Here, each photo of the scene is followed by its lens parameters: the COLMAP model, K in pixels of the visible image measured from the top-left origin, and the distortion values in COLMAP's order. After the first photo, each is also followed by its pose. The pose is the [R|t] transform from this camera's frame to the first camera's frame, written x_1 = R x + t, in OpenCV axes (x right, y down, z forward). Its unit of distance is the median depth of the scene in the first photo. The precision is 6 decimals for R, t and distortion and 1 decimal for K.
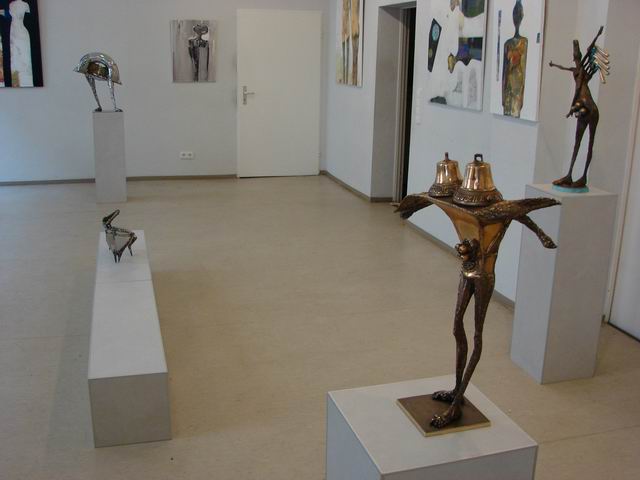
lens RADIAL K [[691.6, 0, 320.1], [0, 691.6, 244.2], [0, 0, 1]] dist [-0.219439, 0.282855]
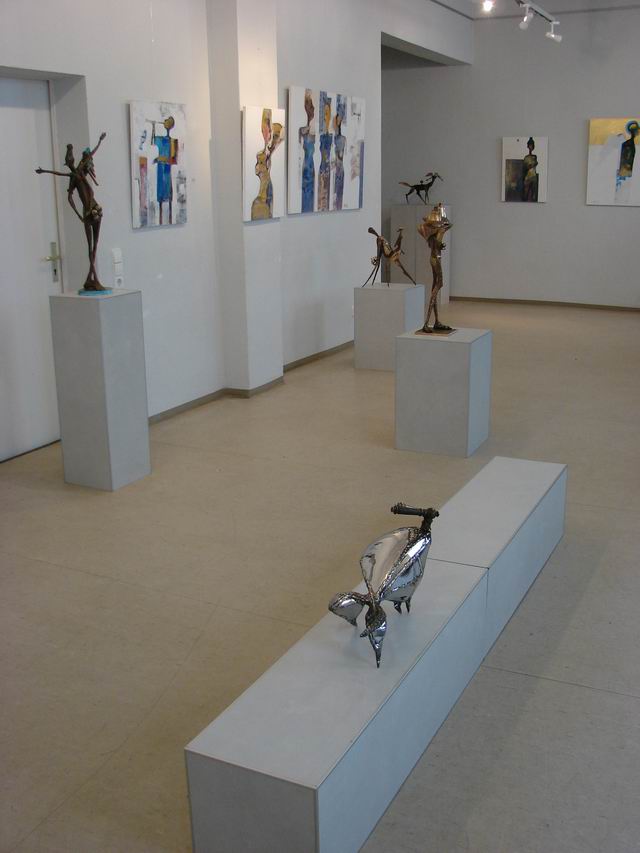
lens RADIAL K [[921.8, 0, 326.7], [0, 921.8, 426.0], [0, 0, 1]] dist [-0.219439, 0.282855]
pose [[-0.741304, -0.187555, 0.644432, -0.366276], [0.178496, 0.870492, 0.458675, -0.216762], [-0.646999, 0.455046, -0.611821, 0.786944]]
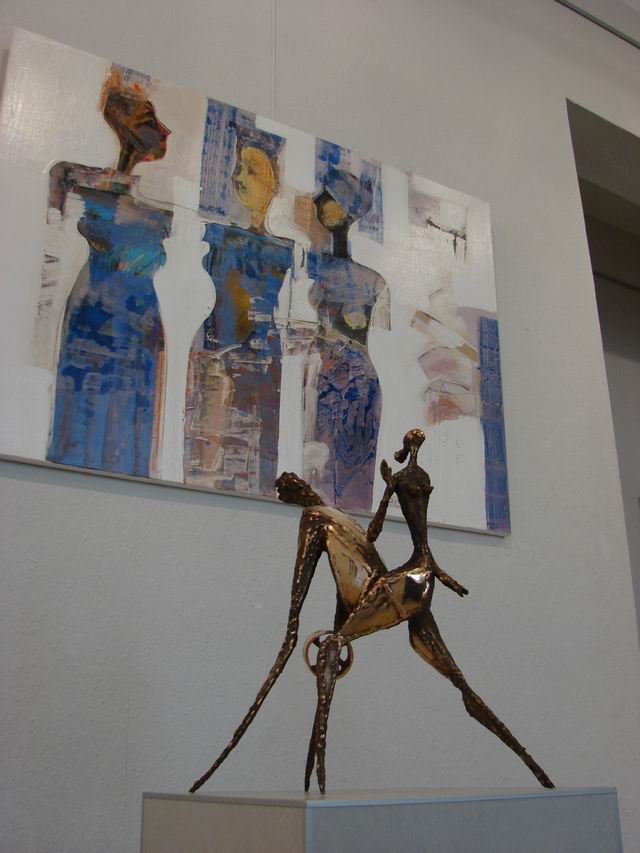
lens RADIAL K [[921.8, 0, 326.7], [0, 921.8, 426.0], [0, 0, 1]] dist [-0.219439, 0.282855]
pose [[-0.273628, 0.326276, 0.904805, 0.103122], [0.270099, 0.928919, -0.253290, 0.103512], [-0.923133, 0.175080, -0.342305, 0.100723]]
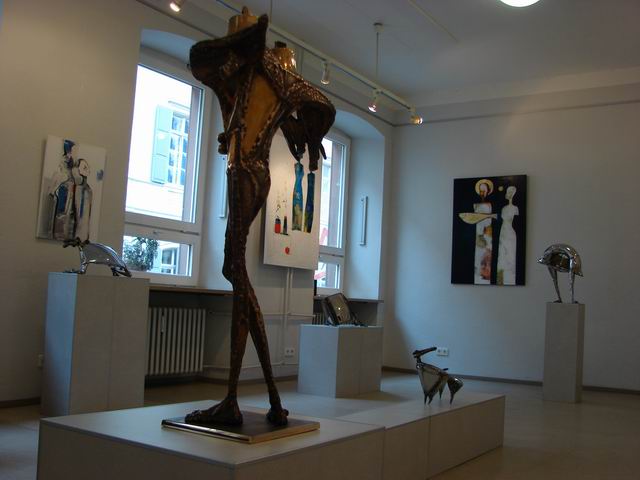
lens RADIAL K [[691.6, 0, 320.1], [0, 691.6, 244.2], [0, 0, 1]] dist [-0.219439, 0.282855]
pose [[0.651094, -0.052197, -0.757200, 0.181769], [-0.238911, 0.932826, -0.269736, 0.062651], [0.720415, 0.356527, 0.594886, 0.162343]]
